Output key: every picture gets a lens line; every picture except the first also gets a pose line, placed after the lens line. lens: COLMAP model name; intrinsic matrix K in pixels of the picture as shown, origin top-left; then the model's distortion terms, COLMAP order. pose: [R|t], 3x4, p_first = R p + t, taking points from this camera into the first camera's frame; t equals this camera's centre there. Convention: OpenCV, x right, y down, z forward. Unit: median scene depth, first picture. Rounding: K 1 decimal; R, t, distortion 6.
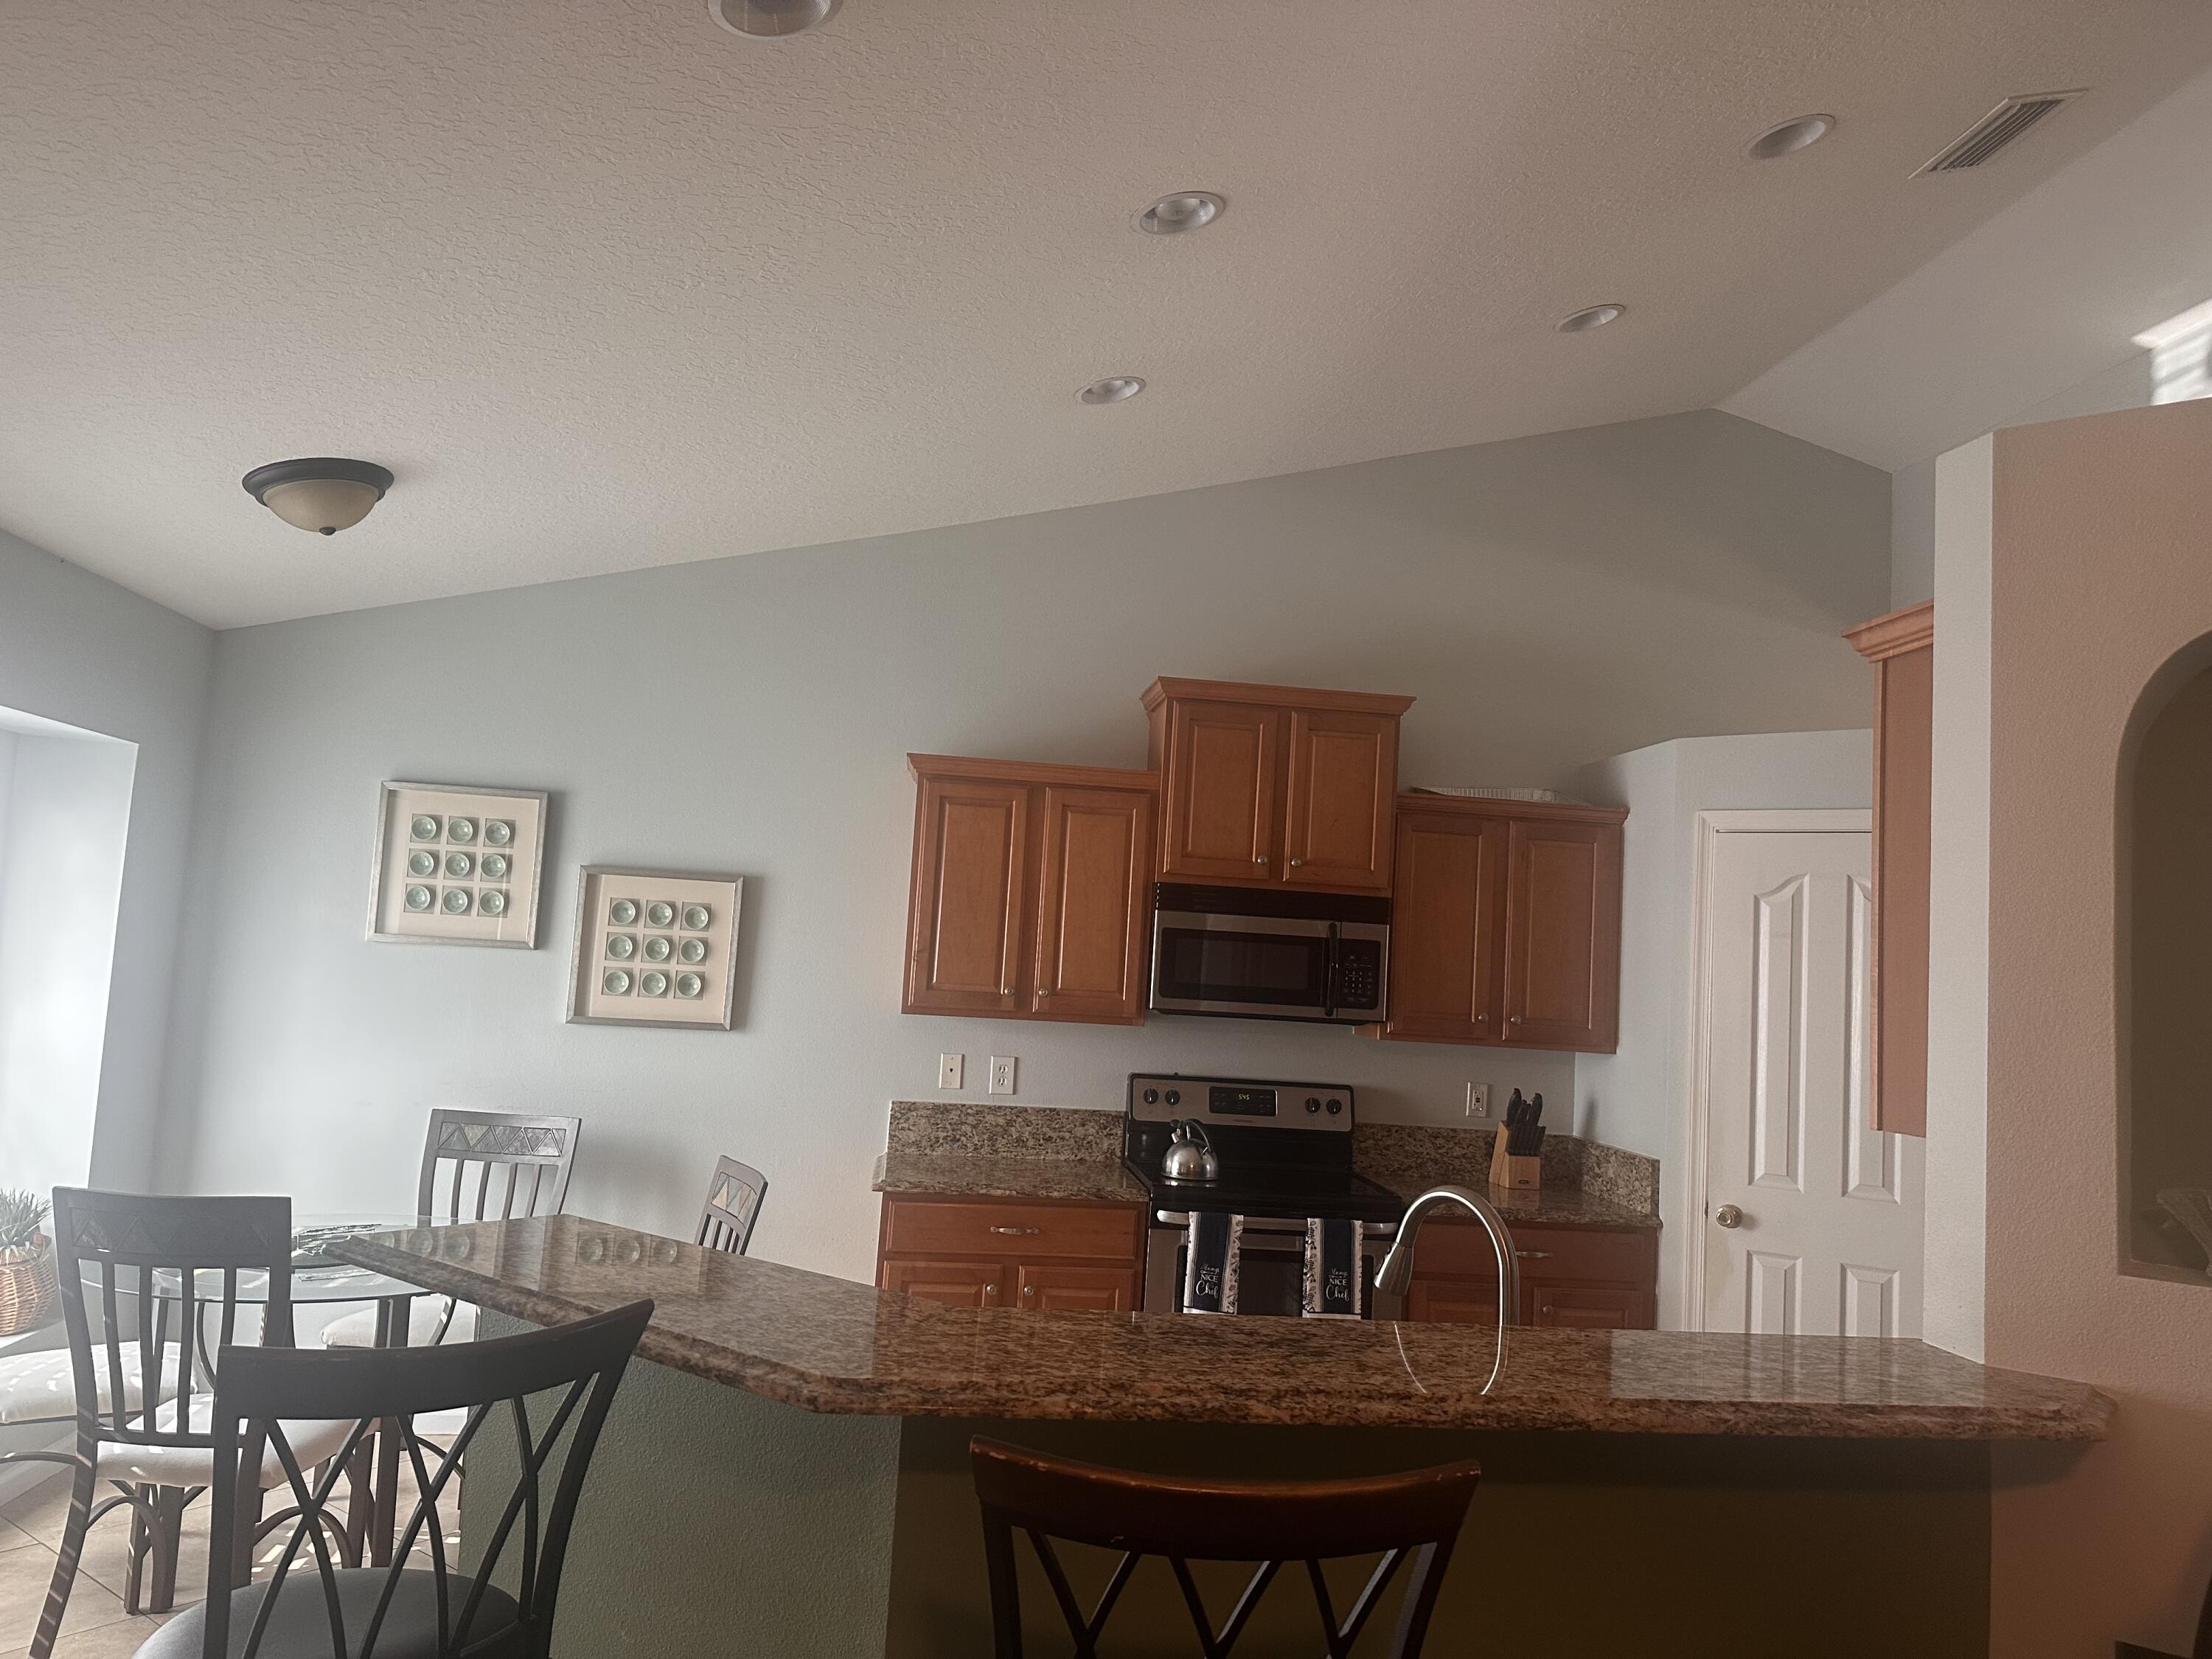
lens RADIAL K [[1531.9, 0, 1106.0], [0, 1531.9, 829.5], [0, 0, 1]] dist [0.102490, -0.000529]
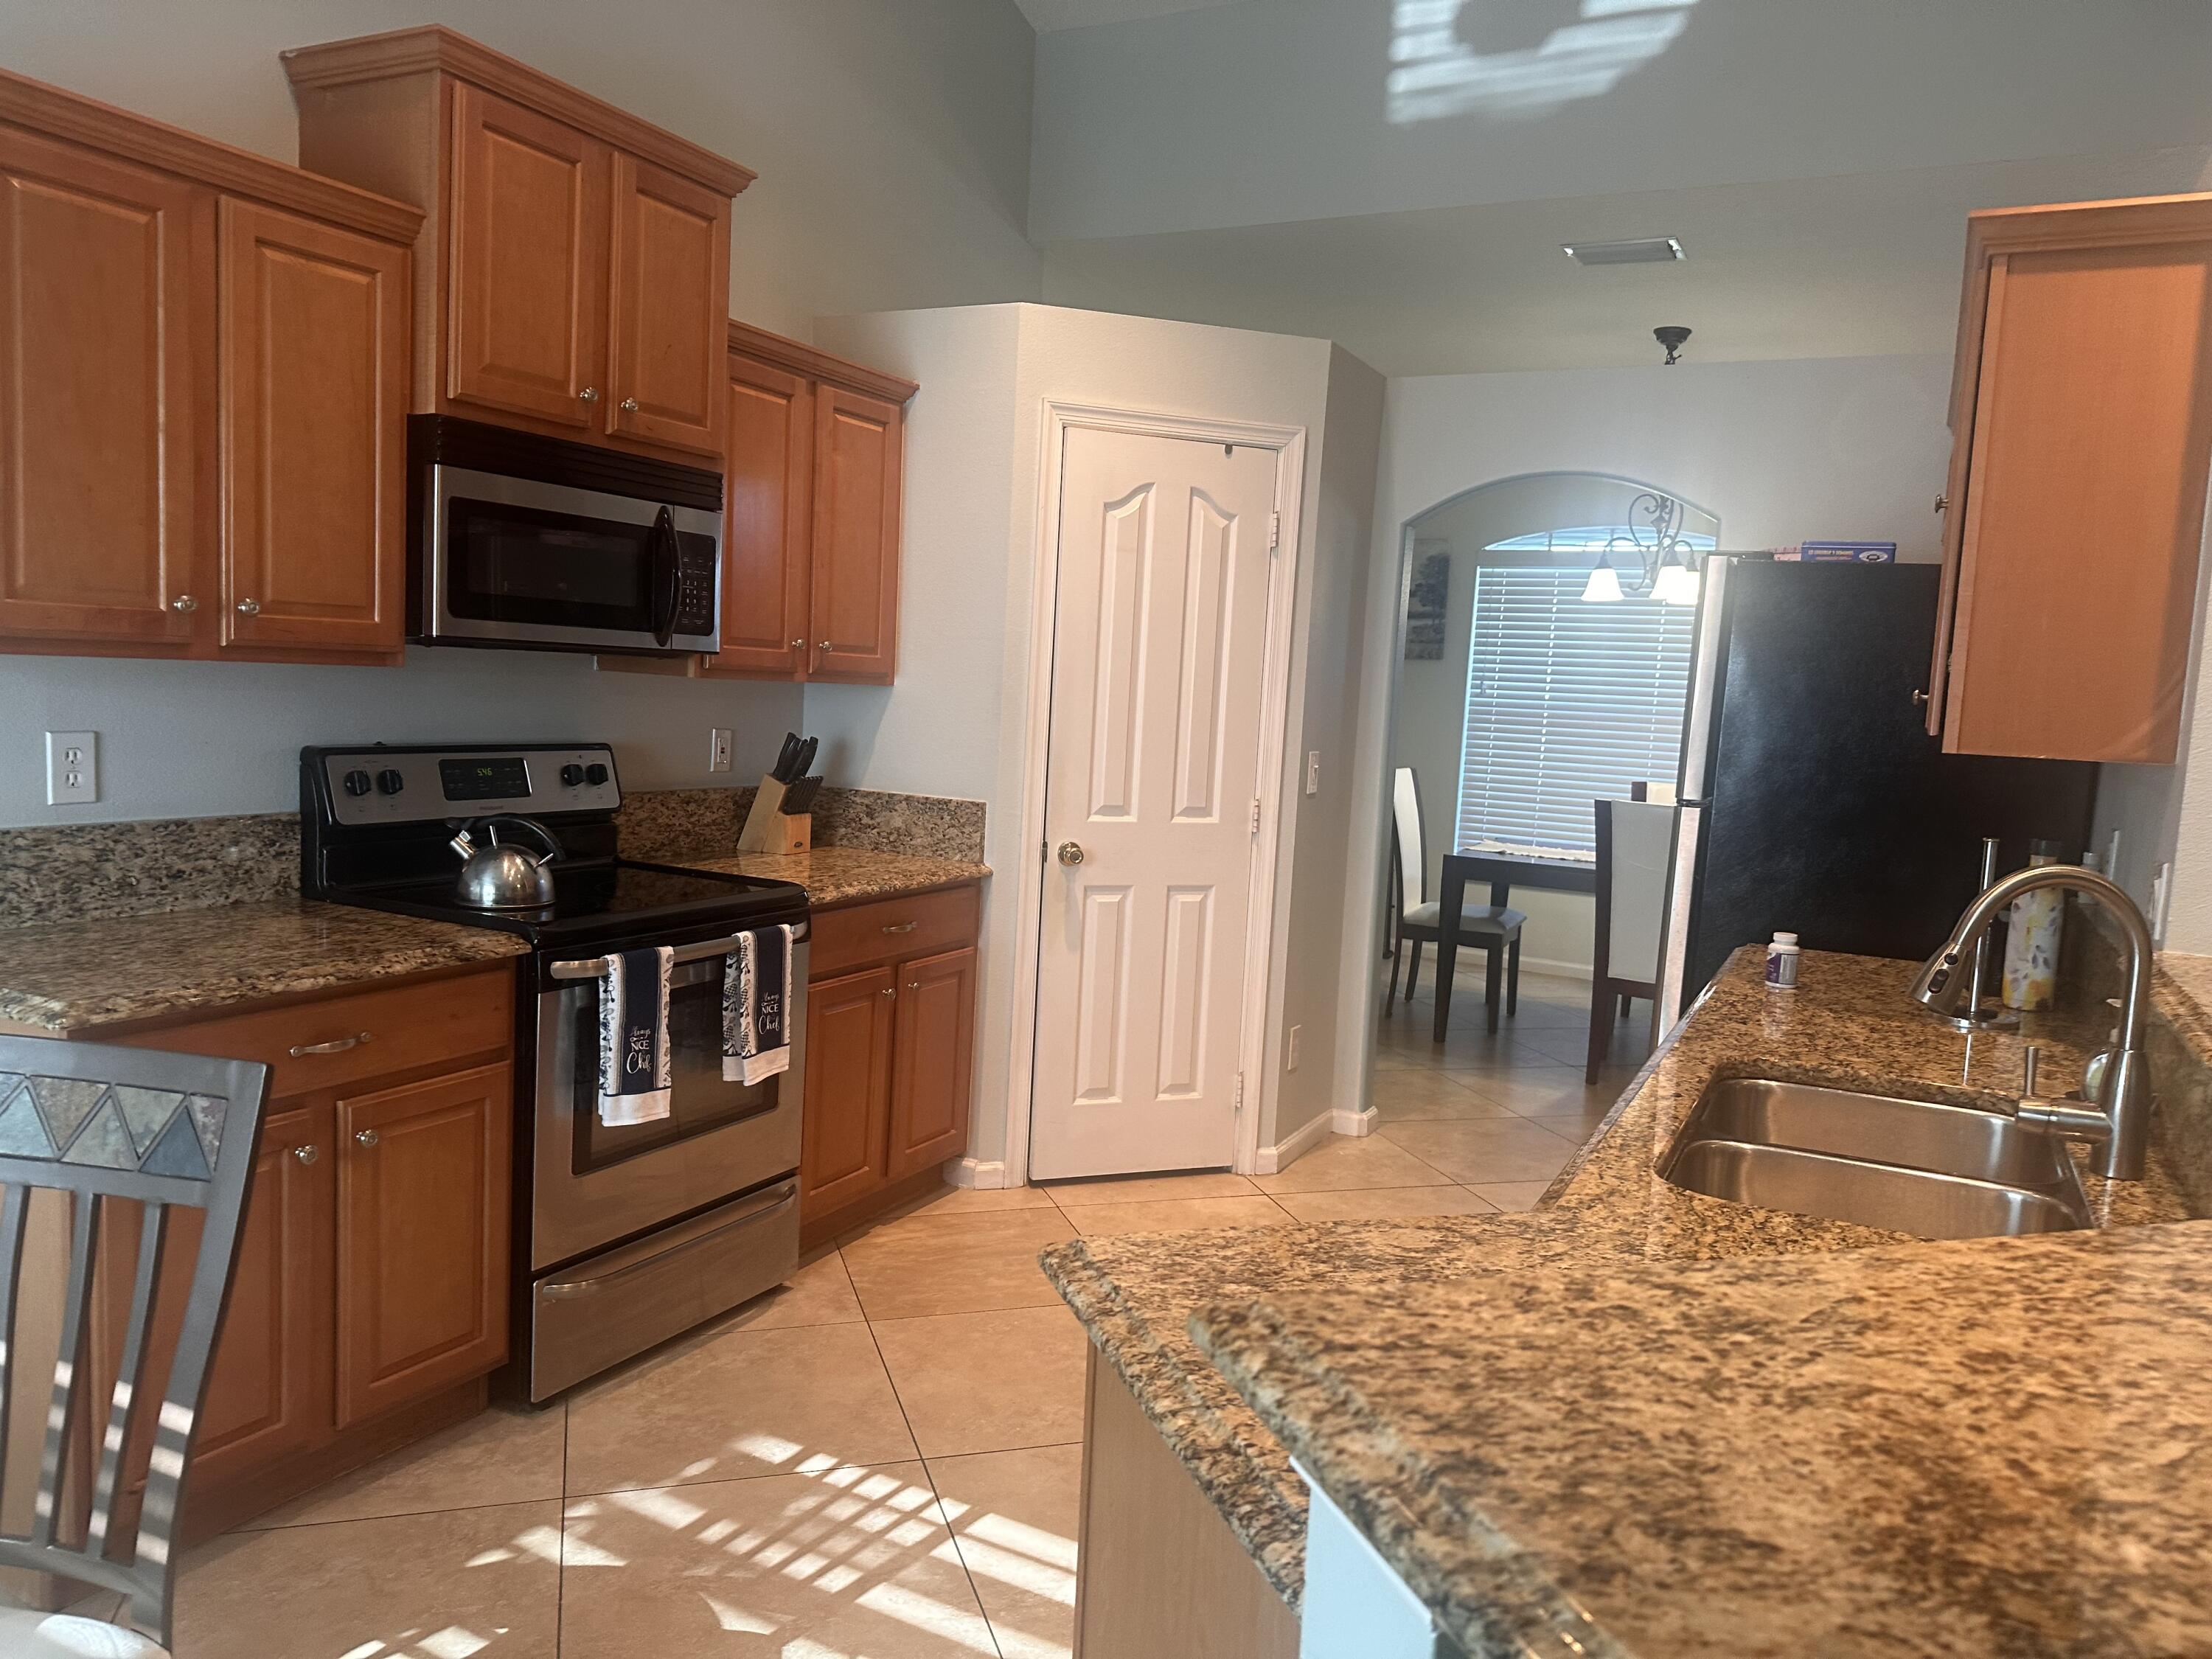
lens RADIAL K [[1550.1, 0, 1106.0], [0, 1550.1, 829.5], [0, 0, 1]] dist [0.001339, -0.001224]
pose [[0.558050, -0.109758, 0.822516, -0.306282], [-0.091940, 0.976933, 0.192742, 0.048818], [-0.824698, -0.183182, 0.535086, 0.436743]]
